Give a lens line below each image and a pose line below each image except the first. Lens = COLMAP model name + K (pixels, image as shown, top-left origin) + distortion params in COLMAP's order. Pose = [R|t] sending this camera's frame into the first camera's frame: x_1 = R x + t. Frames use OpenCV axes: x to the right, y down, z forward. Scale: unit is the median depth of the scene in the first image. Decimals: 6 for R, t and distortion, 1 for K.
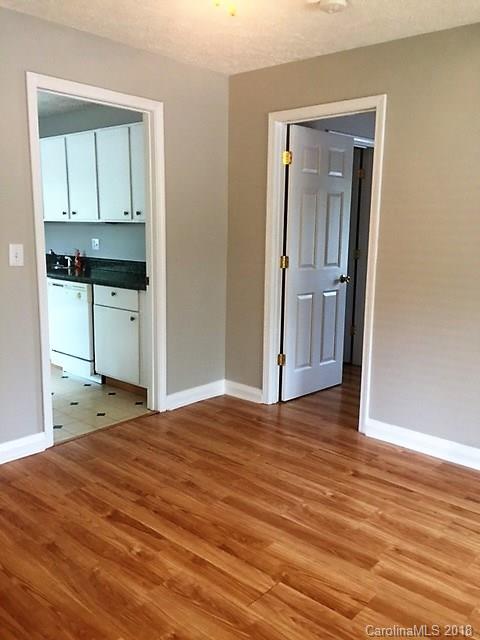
lens RADIAL K [[549.7, 0, 240.0], [0, 549.7, 320.0], [0, 0, 1]] dist [0.015622, -0.001275]
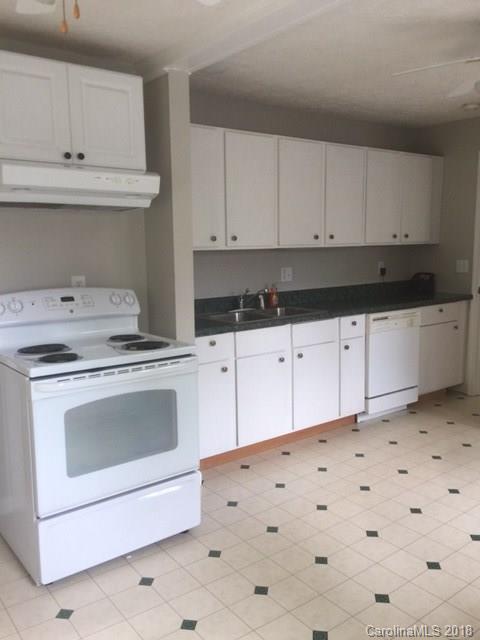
lens RADIAL K [[549.7, 0, 240.0], [0, 549.7, 320.0], [0, 0, 1]] dist [0.015622, -0.001275]
pose [[0.212593, -0.144452, 0.966405, -1.042533], [0.192196, 0.975874, 0.103587, -0.165384], [-0.958053, 0.163717, 0.235227, 0.860241]]
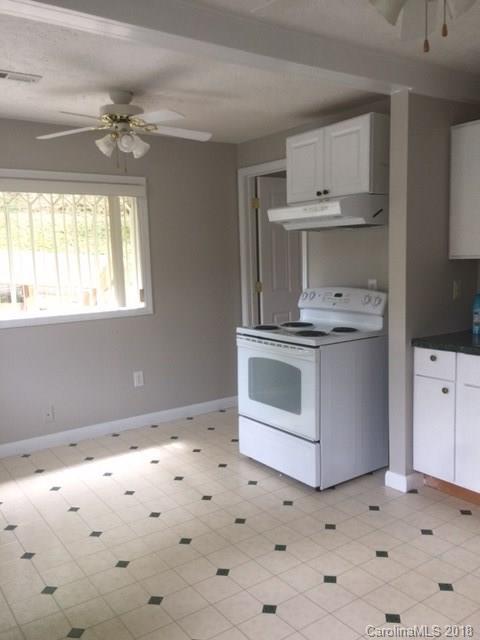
lens RADIAL K [[542.3, 0, 240.0], [0, 542.3, 320.0], [0, 0, 1]] dist [0.081366, -0.000715]
pose [[0.971803, -0.007970, -0.235659, -0.317078], [-0.005538, 0.998381, -0.056603, -0.058239], [0.235729, 0.056312, 0.970186, 0.246281]]
